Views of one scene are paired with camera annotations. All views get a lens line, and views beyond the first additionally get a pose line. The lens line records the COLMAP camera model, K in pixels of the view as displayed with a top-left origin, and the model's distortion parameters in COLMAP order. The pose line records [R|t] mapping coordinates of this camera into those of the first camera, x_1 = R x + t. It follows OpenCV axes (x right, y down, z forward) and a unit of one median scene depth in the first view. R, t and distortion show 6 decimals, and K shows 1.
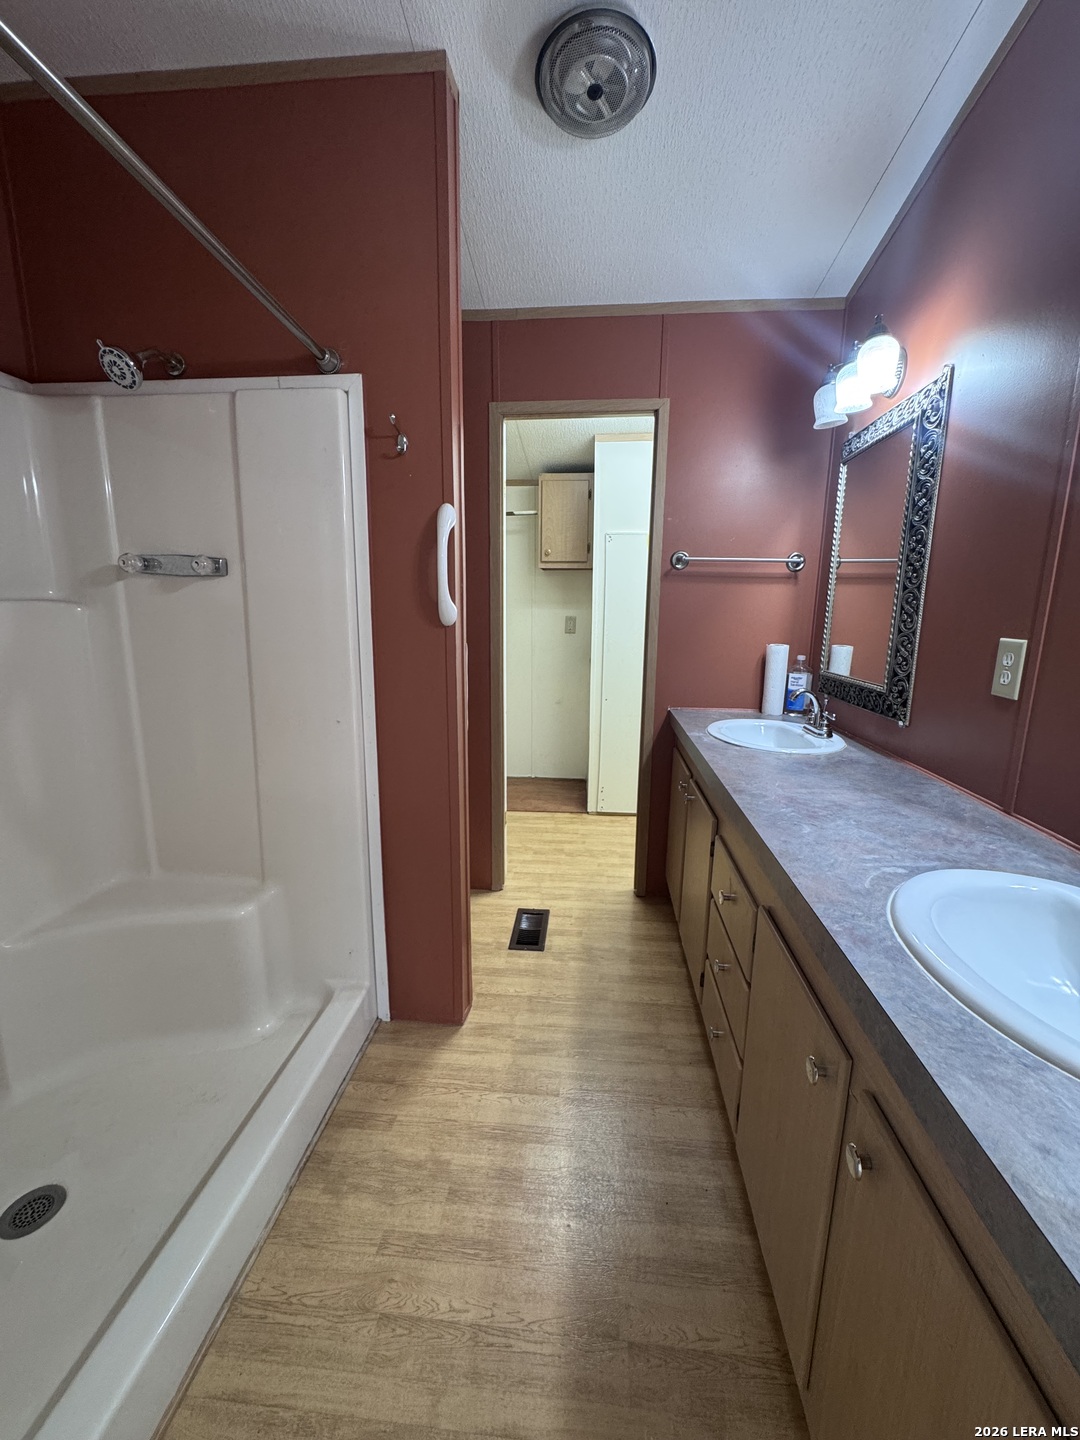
lens RADIAL K [[581.5, 0, 538.0], [0, 581.5, 719.6], [0, 0, 1]] dist [-0.002532, 0.000117]
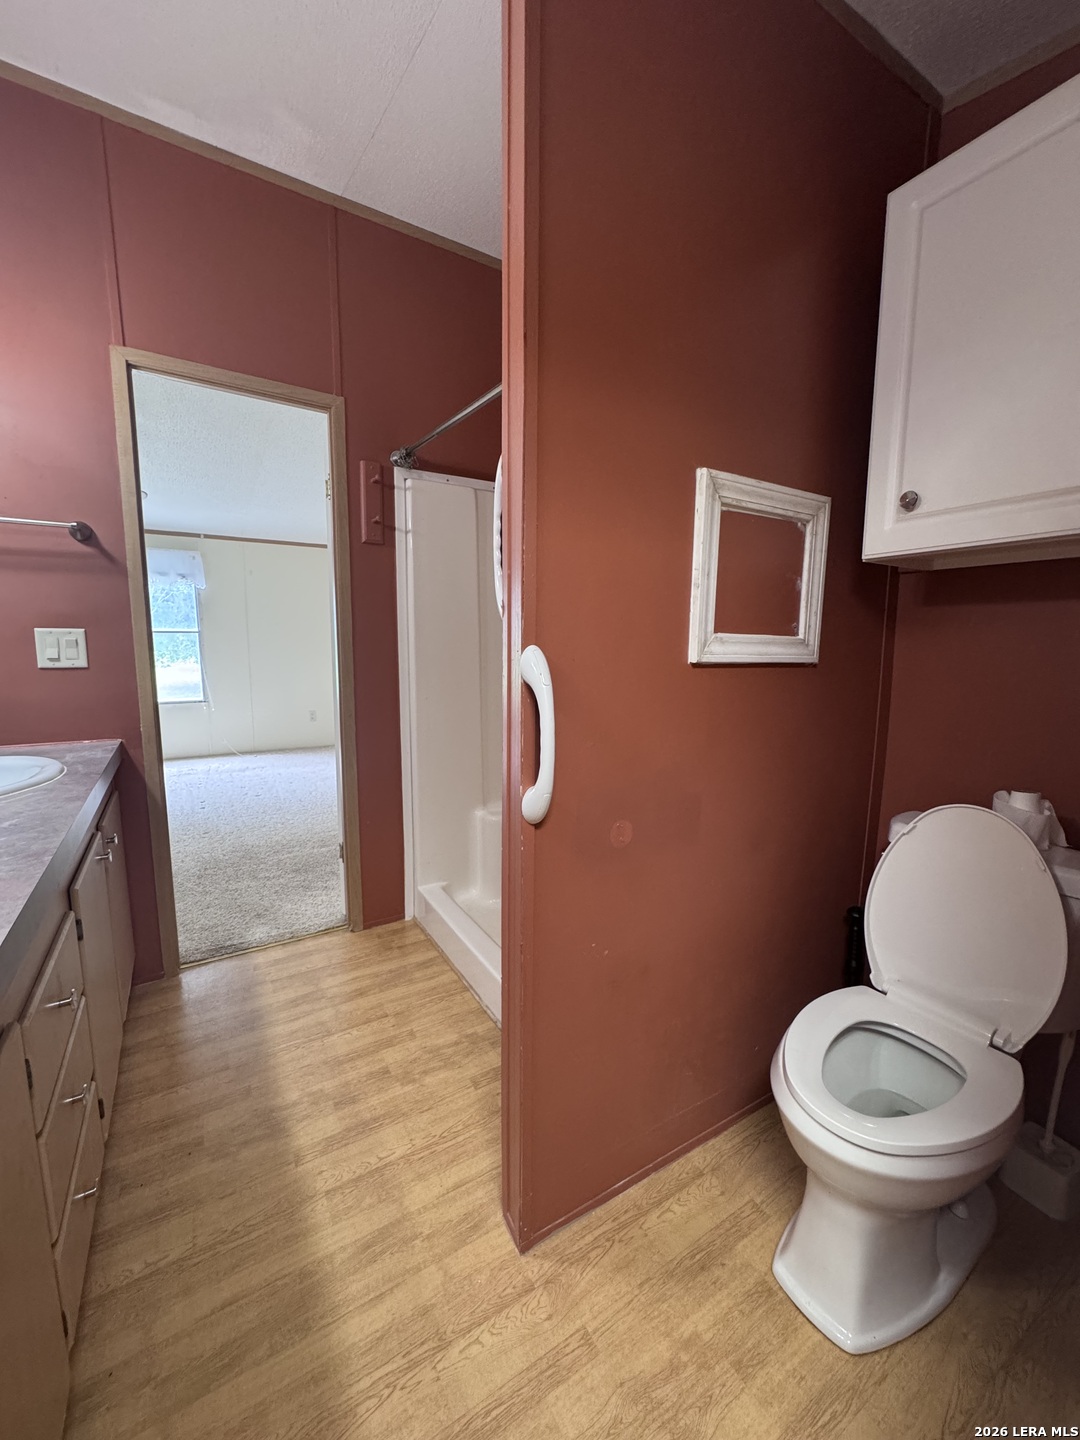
lens RADIAL K [[581.5, 0, 538.0], [0, 581.5, 719.6], [0, 0, 1]] dist [-0.002532, 0.000117]
pose [[-0.802287, 0.069210, -0.592913, 0.231126], [-0.131011, 0.948624, 0.288006, -0.257905], [0.582384, 0.308742, -0.752002, 1.562120]]
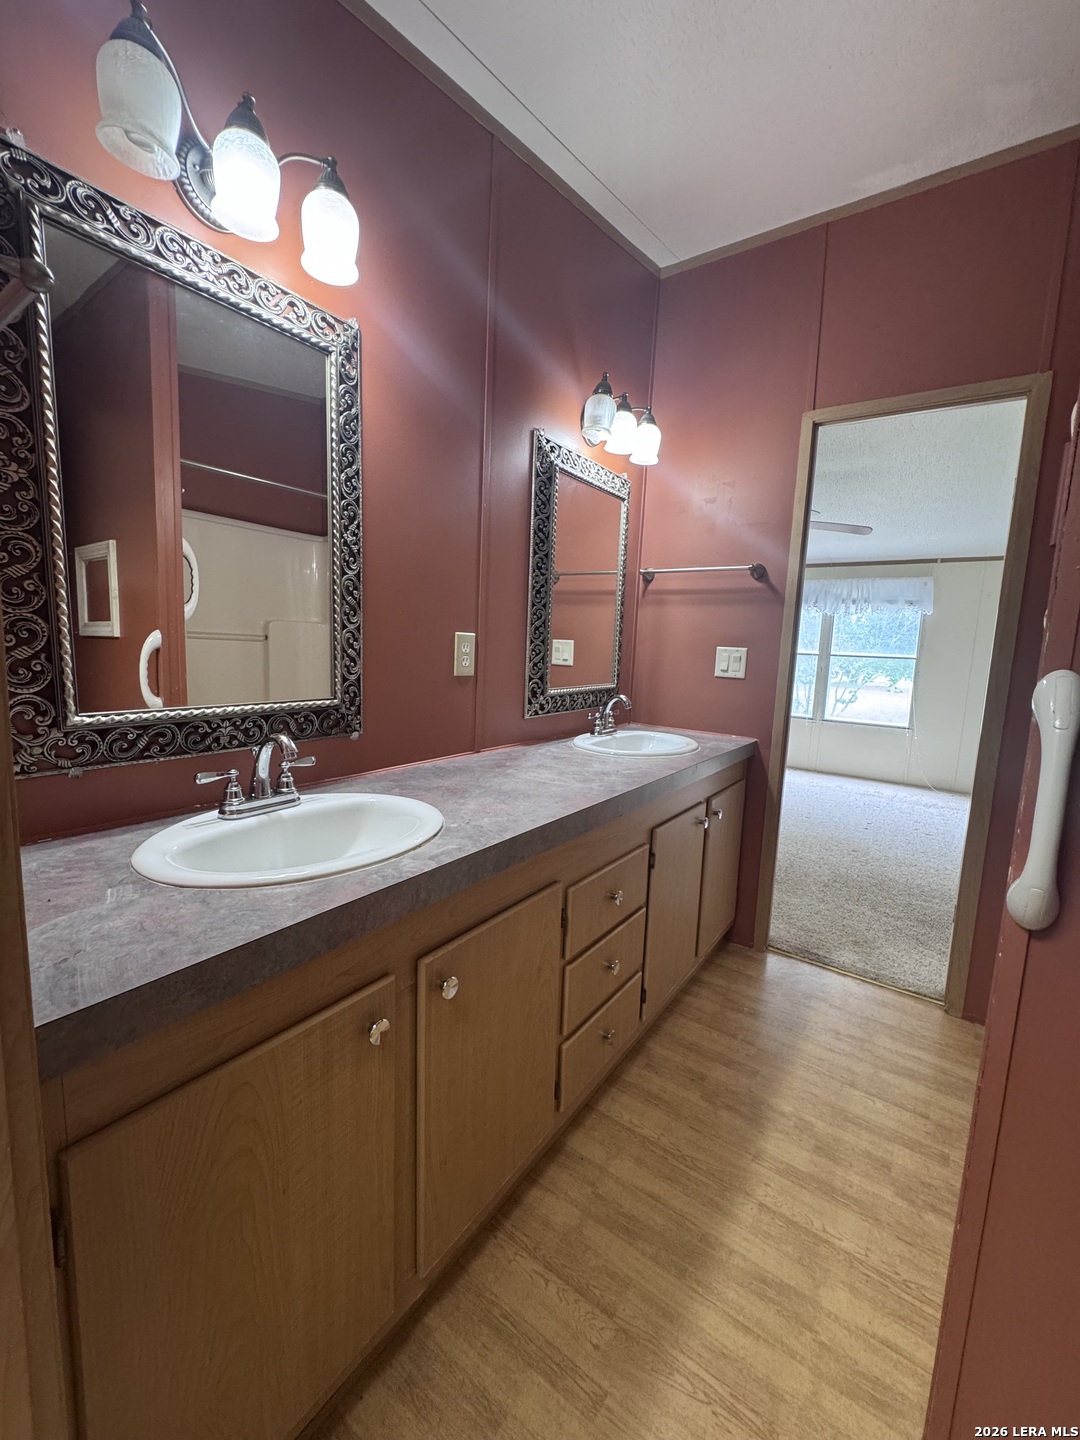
lens RADIAL K [[576.1, 0, 536.7], [0, 576.1, 719.5], [0, 0, 1]] dist [-0.002006, -0.000196]
pose [[-0.862576, -0.109710, 0.493889, -0.019355], [0.048693, 0.953671, 0.296885, -0.262845], [-0.503579, 0.280135, -0.817272, 1.612273]]
